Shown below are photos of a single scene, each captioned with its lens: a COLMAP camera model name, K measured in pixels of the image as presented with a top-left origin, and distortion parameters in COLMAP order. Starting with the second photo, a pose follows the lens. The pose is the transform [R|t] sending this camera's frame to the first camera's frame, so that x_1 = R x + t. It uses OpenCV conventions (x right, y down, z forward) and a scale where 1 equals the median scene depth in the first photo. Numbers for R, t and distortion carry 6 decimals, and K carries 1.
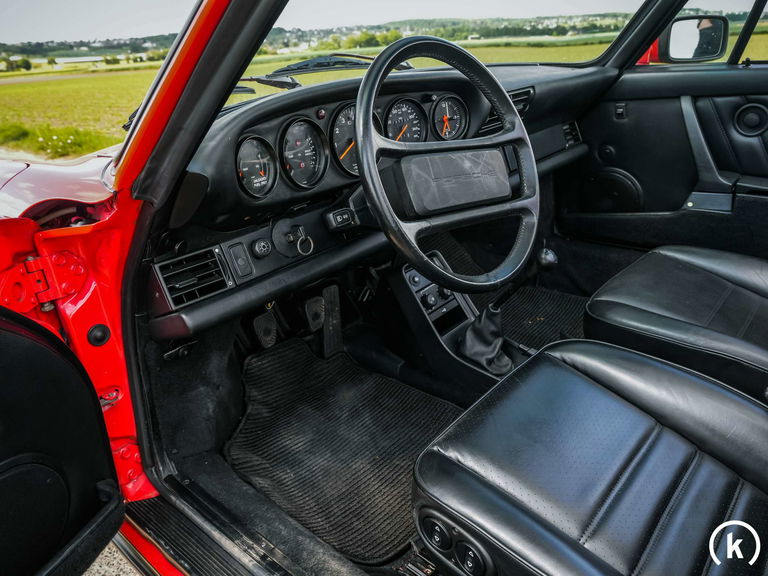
lens RADIAL K [[573.3, 0, 384.0], [0, 573.3, 288.0], [0, 0, 1]] dist [-0.024425, 0.004952]
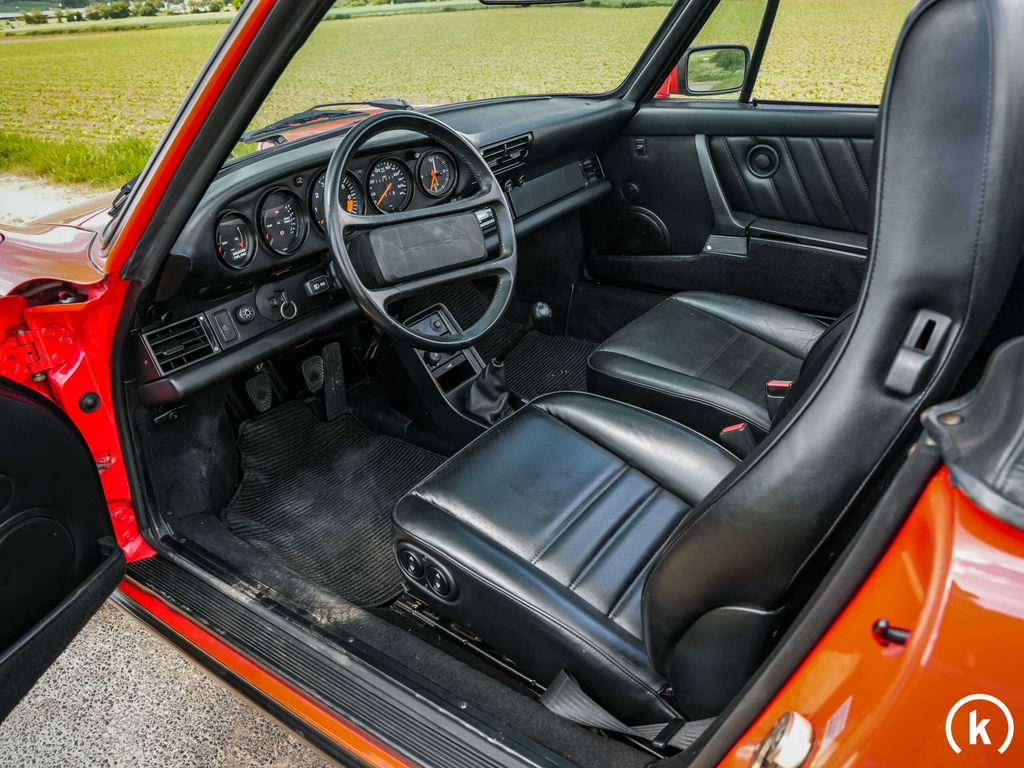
lens RADIAL K [[764.4, 0, 512.0], [0, 764.4, 384.0], [0, 0, 1]] dist [-0.024425, 0.004952]
pose [[0.995029, -0.032811, 0.094022, 0.128013], [0.026497, 0.997358, 0.067638, -0.022126], [-0.095993, -0.064810, 0.993270, -0.413231]]
